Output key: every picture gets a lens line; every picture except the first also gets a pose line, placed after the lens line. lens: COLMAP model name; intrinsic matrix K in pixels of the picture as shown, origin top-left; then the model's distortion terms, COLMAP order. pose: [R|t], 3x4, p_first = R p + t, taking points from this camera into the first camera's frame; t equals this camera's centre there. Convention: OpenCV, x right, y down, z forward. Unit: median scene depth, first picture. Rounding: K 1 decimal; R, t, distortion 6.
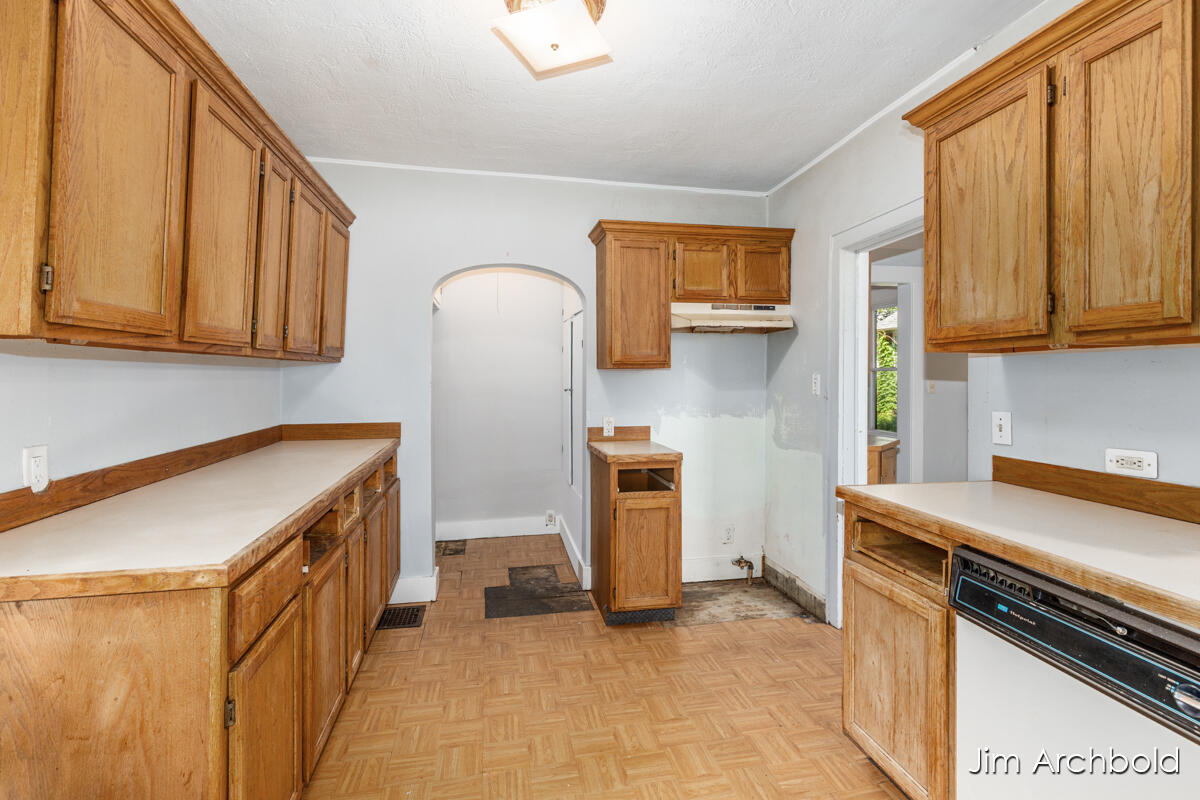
lens RADIAL K [[544.7, 0, 590.2], [0, 544.7, 373.3], [0, 0, 1]] dist [0.002465, -0.001816]
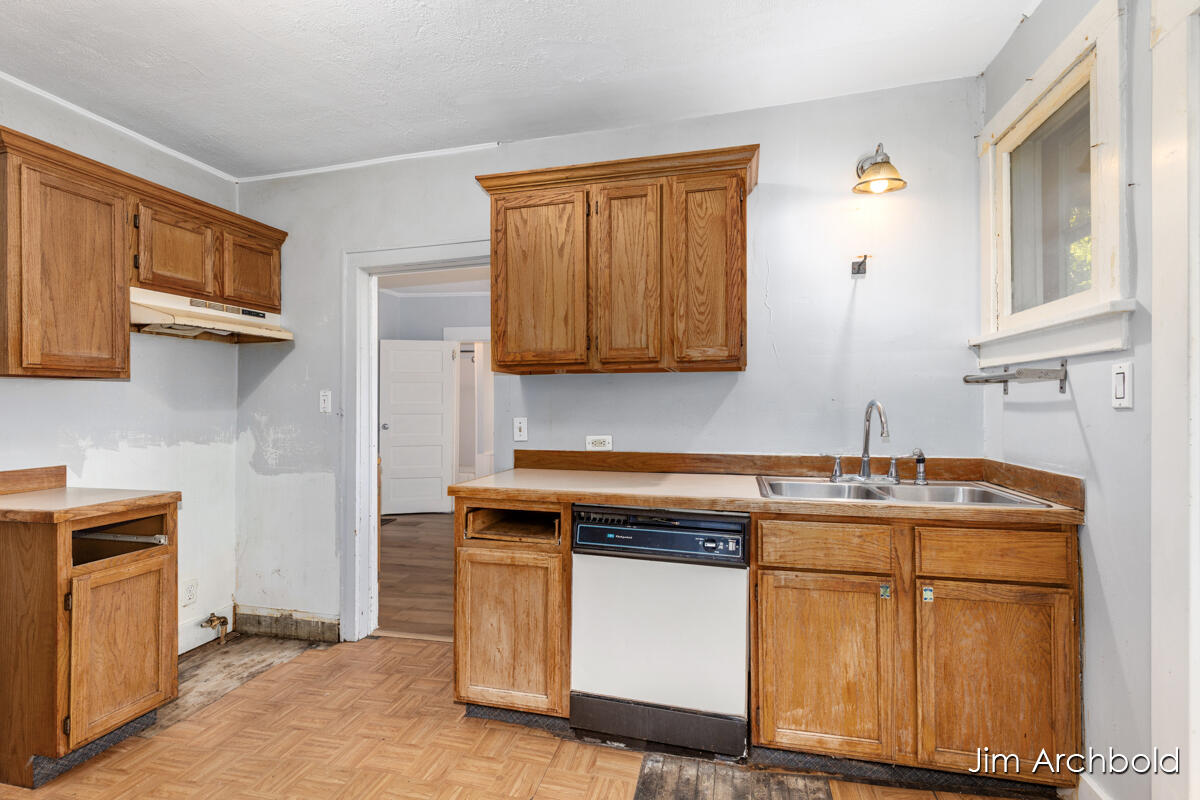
lens RADIAL K [[544.7, 0, 603.5], [0, 544.7, 402.6], [0, 0, 1]] dist [0.002465, -0.001816]
pose [[0.408078, 0.003745, 0.912940, -0.281810], [-0.004390, 0.999988, -0.002140, 0.023252], [-0.912937, -0.003135, 0.408089, 0.163206]]
